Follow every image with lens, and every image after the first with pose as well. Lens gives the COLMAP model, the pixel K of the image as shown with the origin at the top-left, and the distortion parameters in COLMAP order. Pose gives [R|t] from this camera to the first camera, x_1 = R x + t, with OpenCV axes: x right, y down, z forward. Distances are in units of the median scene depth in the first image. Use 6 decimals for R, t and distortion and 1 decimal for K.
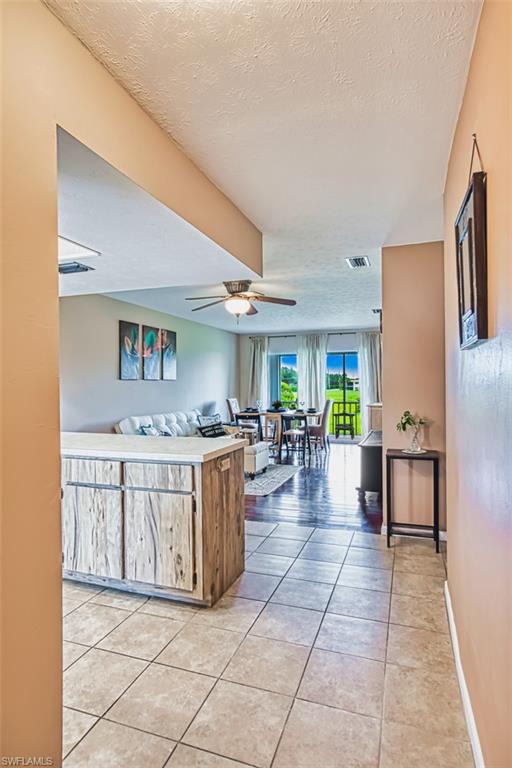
lens RADIAL K [[390.0, 0, 261.6], [0, 390.0, 391.9], [0, 0, 1]] dist [0.022090, 0.000193]
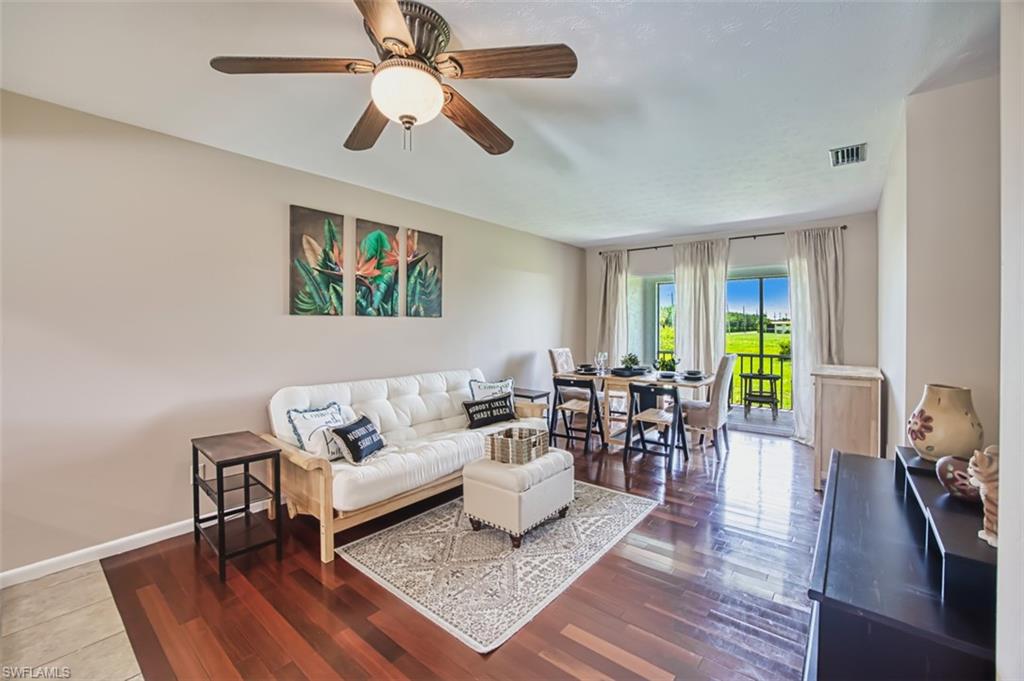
lens RADIAL K [[411.9, 0, 533.8], [0, 411.9, 332.6], [0, 0, 1]] dist [-0.019642, 0.003294]
pose [[0.955006, 0.011043, -0.296380, 0.100661], [-0.011390, 0.999935, 0.000556, -0.009605], [0.296367, 0.002844, 0.955070, 0.462078]]
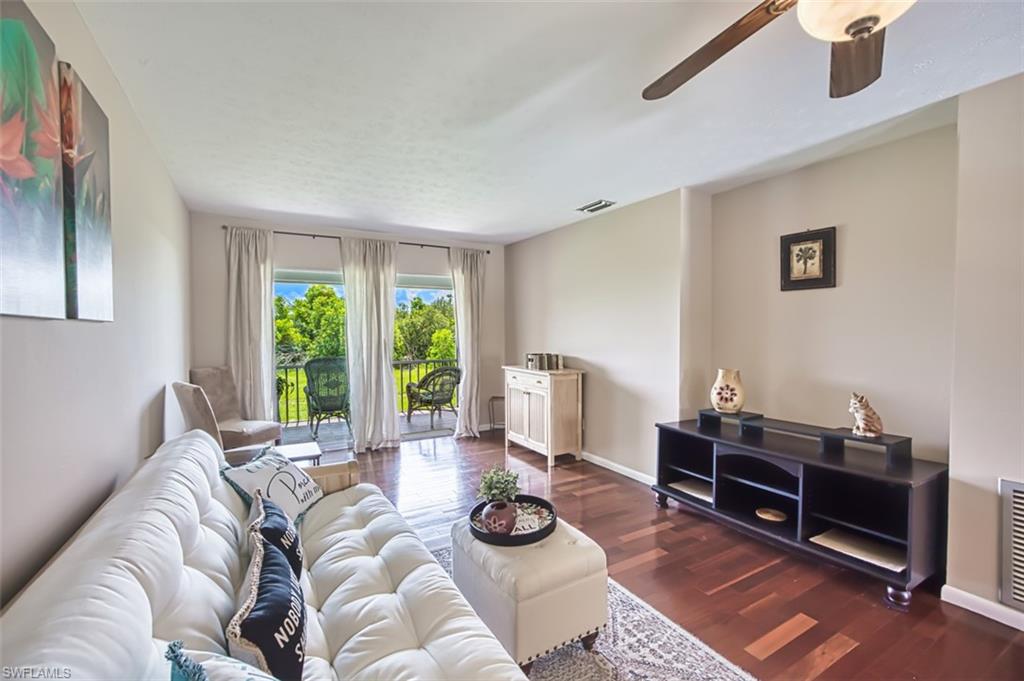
lens RADIAL K [[435.1, 0, 505.5], [0, 435.1, 339.4], [0, 0, 1]] dist [-0.017855, 0.006530]
pose [[0.661240, -0.011821, 0.750081, -0.264791], [0.014303, 0.999893, 0.003148, -0.016927], [-0.750038, 0.008647, 0.661338, 0.663509]]
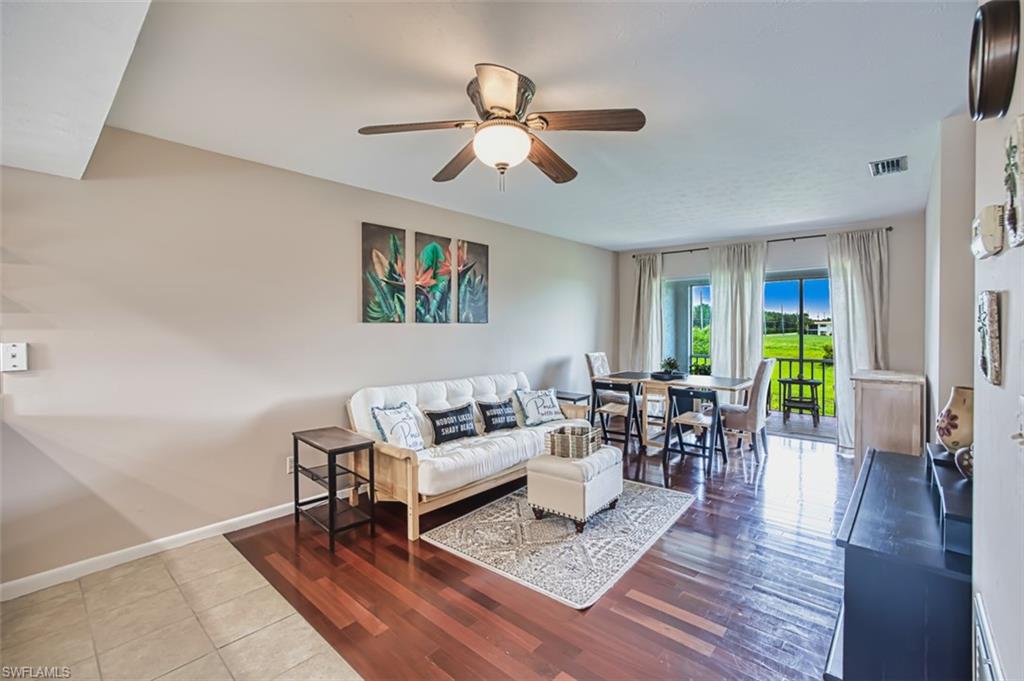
lens RADIAL K [[441.2, 0, 530.3], [0, 441.2, 335.1], [0, 0, 1]] dist [-0.002976, 0.002493]
pose [[0.940897, 0.011524, -0.338498, 0.083375], [-0.011246, 0.999933, 0.002780, -0.014543], [0.338507, 0.001191, 0.940963, 0.376765]]
